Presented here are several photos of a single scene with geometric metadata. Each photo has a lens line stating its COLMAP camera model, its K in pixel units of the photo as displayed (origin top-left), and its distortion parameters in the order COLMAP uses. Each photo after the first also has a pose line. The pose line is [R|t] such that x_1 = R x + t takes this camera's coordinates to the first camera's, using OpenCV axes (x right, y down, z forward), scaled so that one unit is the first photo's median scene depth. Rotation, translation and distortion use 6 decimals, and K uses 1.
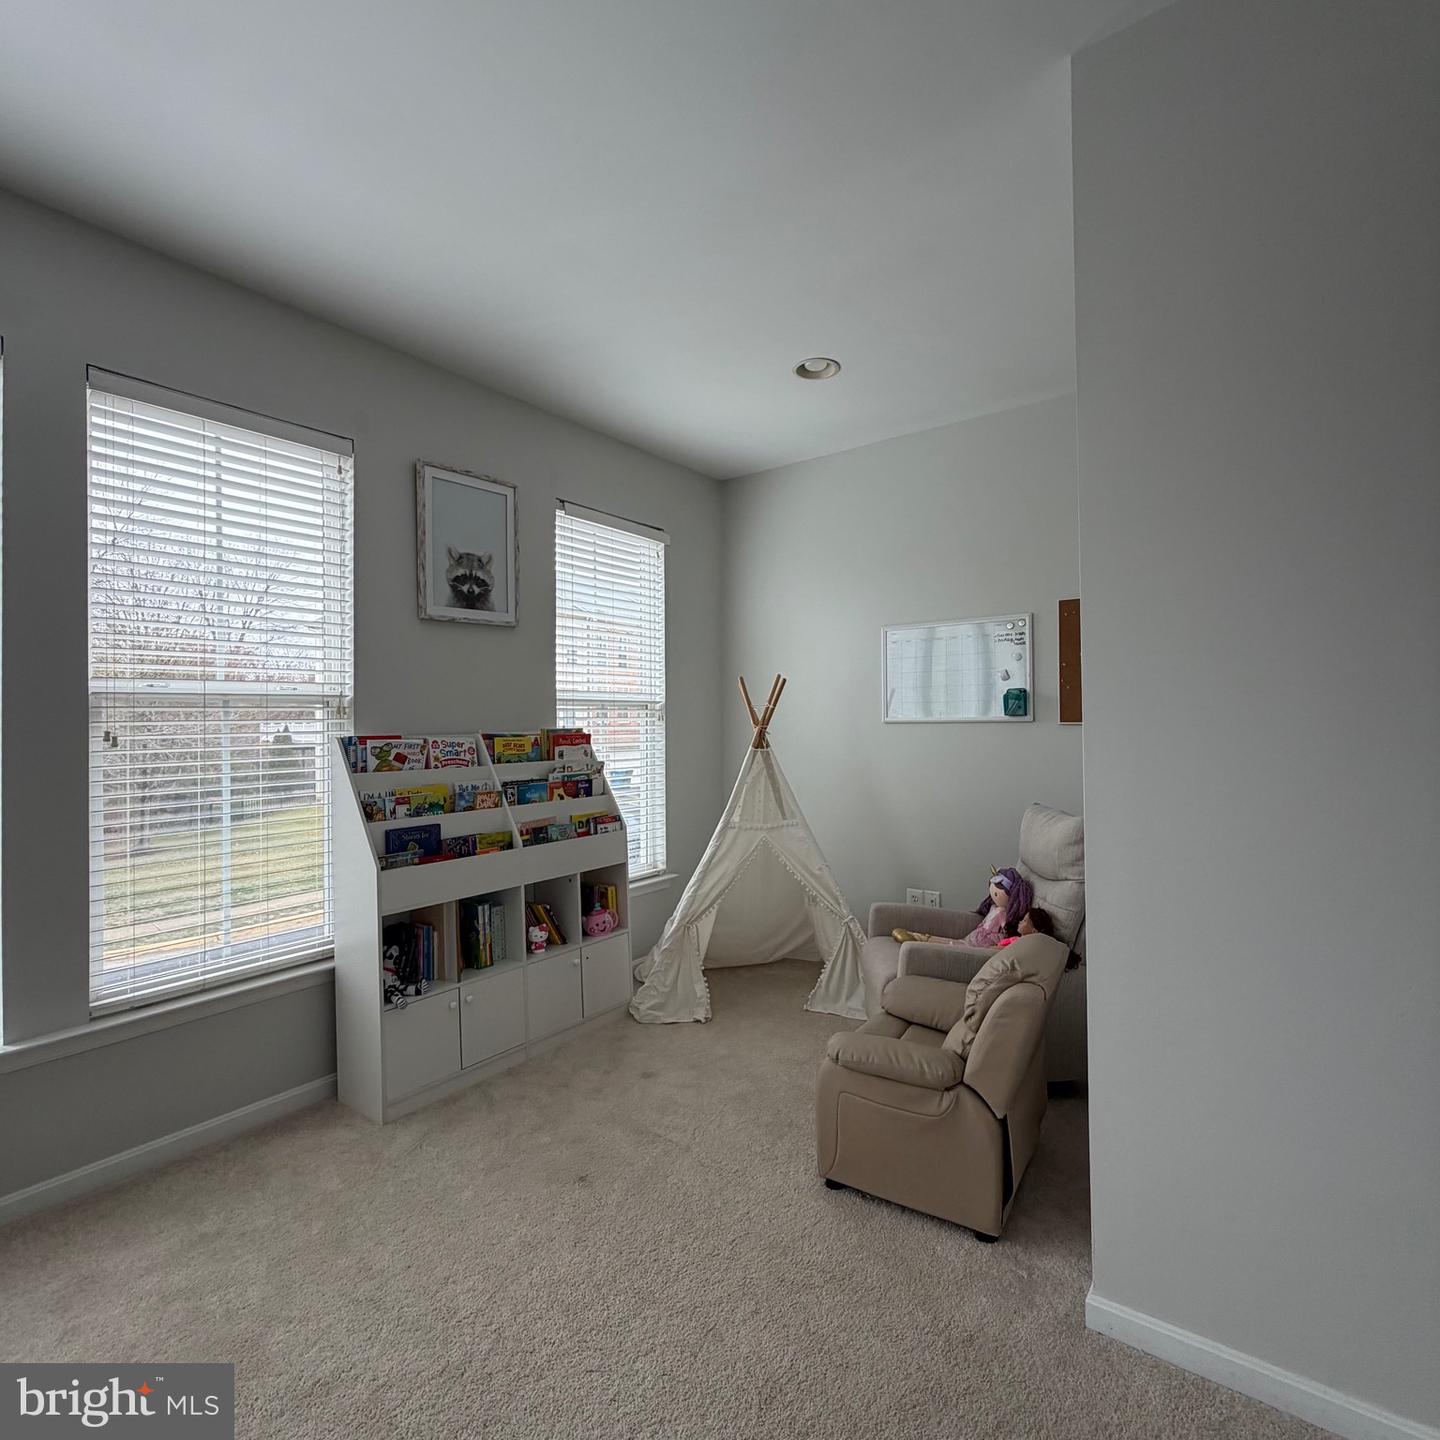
lens RADIAL K [[762.4, 0, 714.9], [0, 762.4, 719.6], [0, 0, 1]] dist [0.003178, -0.001425]
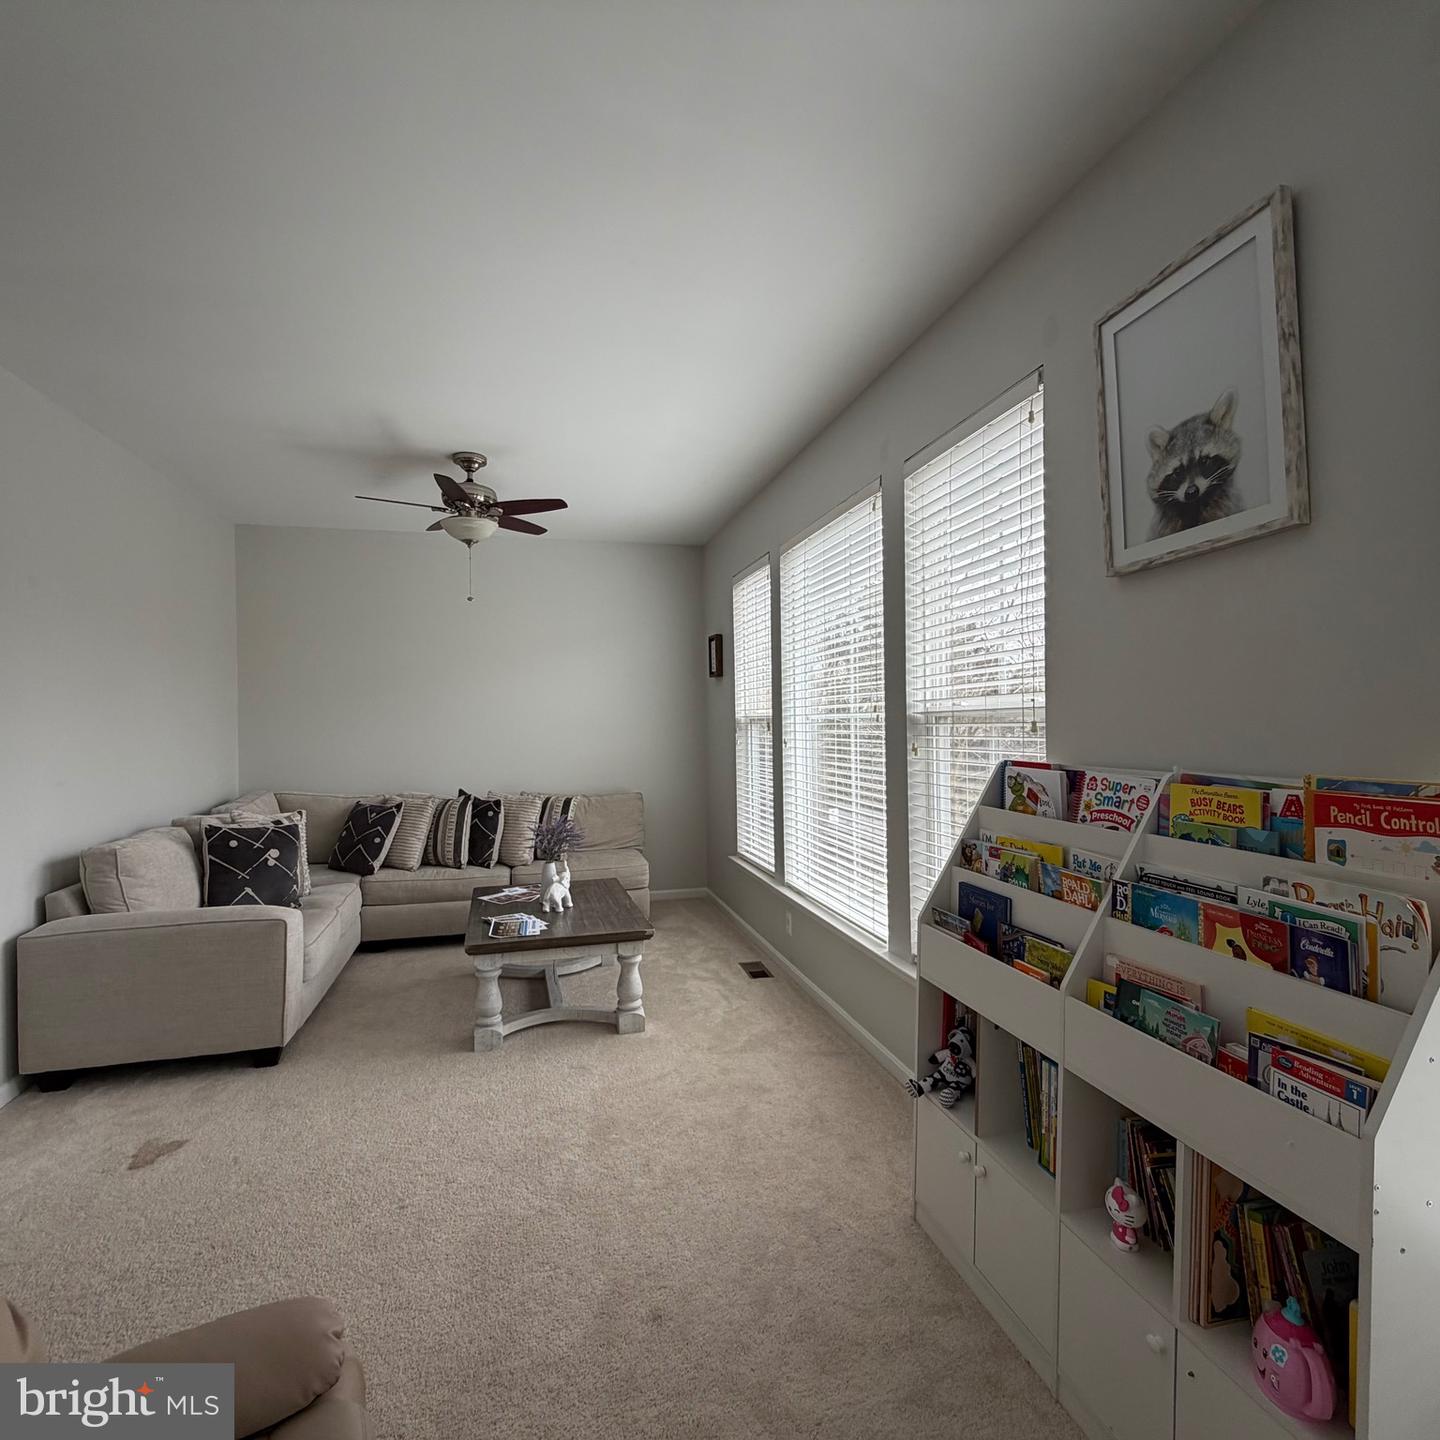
lens RADIAL K [[762.4, 0, 717.0], [0, 762.4, 723.1], [0, 0, 1]] dist [0.003178, -0.001425]
pose [[-0.618752, 0.016226, -0.785419, 0.282466], [0.013916, 0.999856, 0.009694, -0.024171], [0.785463, -0.004932, -0.618889, 1.079391]]
